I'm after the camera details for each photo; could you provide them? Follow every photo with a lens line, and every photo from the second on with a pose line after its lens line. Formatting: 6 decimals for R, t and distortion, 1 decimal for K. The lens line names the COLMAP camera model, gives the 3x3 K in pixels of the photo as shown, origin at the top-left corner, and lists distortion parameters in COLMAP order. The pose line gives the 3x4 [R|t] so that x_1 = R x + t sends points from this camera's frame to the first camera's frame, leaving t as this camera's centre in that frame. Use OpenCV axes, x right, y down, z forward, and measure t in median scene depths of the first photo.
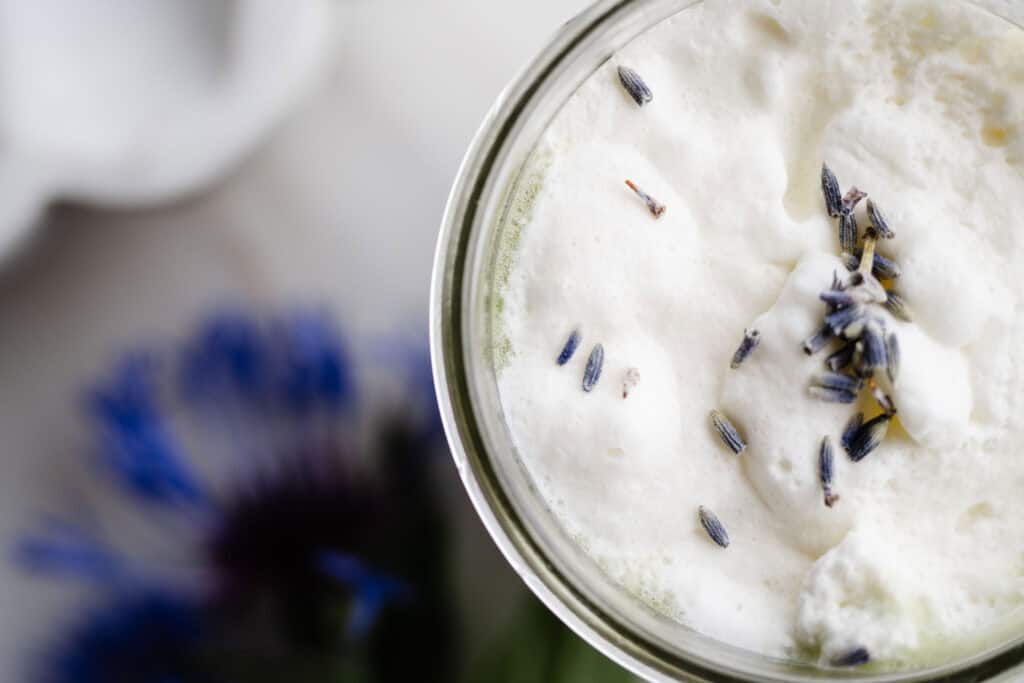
lens RADIAL K [[2218.3, 0, 512.0], [0, 2218.3, 341.5], [0, 0, 1]] dist [-0.028134, -0.147167]
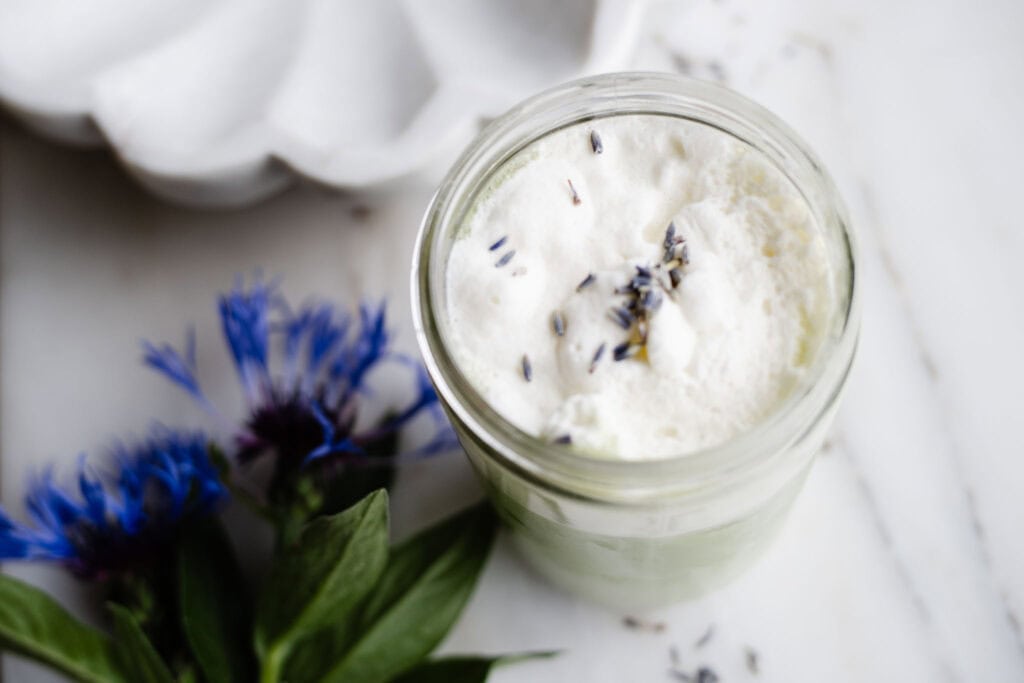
lens RADIAL K [[2218.3, 0, 512.0], [0, 2218.3, 341.5], [0, 0, 1]] dist [-0.028134, -0.147167]
pose [[0.896219, 0.420792, -0.140447, 0.317461], [-0.443601, 0.852282, -0.277188, 0.557265], [0.003062, 0.310723, 0.950495, -0.671777]]
